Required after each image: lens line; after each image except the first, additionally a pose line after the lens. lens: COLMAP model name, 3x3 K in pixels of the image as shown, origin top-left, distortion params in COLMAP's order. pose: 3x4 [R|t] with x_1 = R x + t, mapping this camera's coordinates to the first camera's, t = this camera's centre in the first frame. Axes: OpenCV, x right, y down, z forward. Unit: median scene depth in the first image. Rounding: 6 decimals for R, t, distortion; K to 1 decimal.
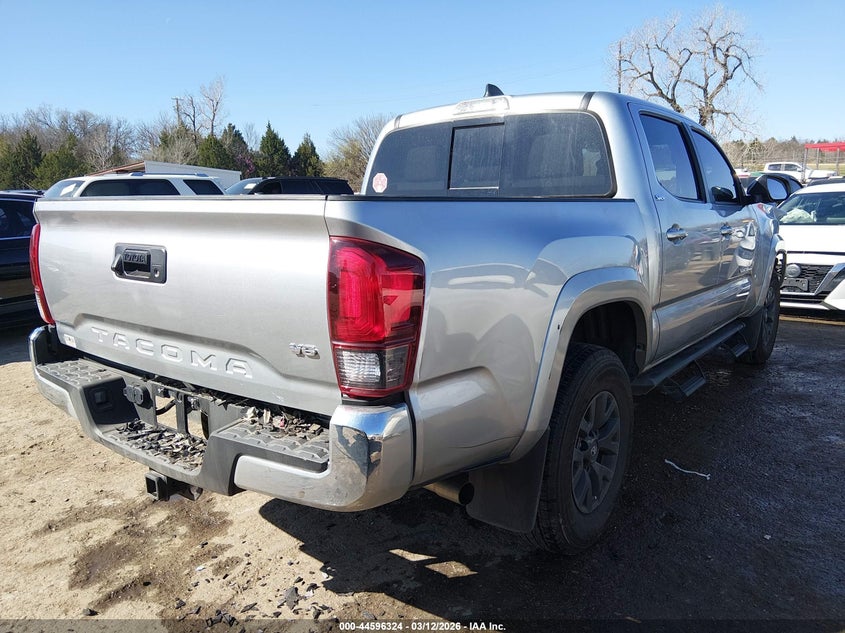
lens RADIAL K [[655.3, 0, 422.5], [0, 655.3, 316.5], [0, 0, 1]] dist [-0.003956, -0.000352]
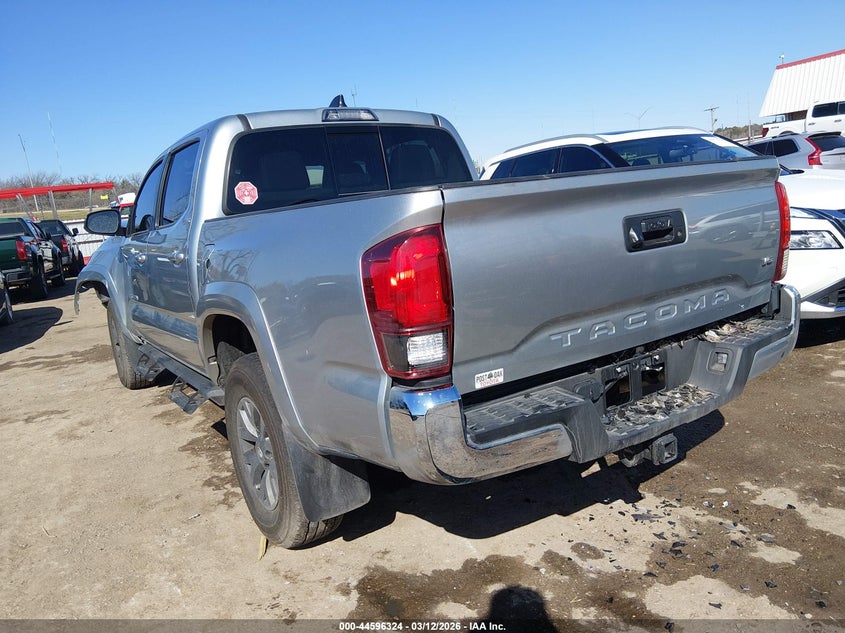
lens RADIAL K [[655.3, 0, 422.5], [0, 655.3, 316.5], [0, 0, 1]] dist [-0.003956, -0.000352]
pose [[0.308590, -0.179089, 0.934184, -1.308778], [0.255910, 0.961536, 0.099797, -0.126246], [-0.916124, 0.208271, 0.342551, 0.871447]]
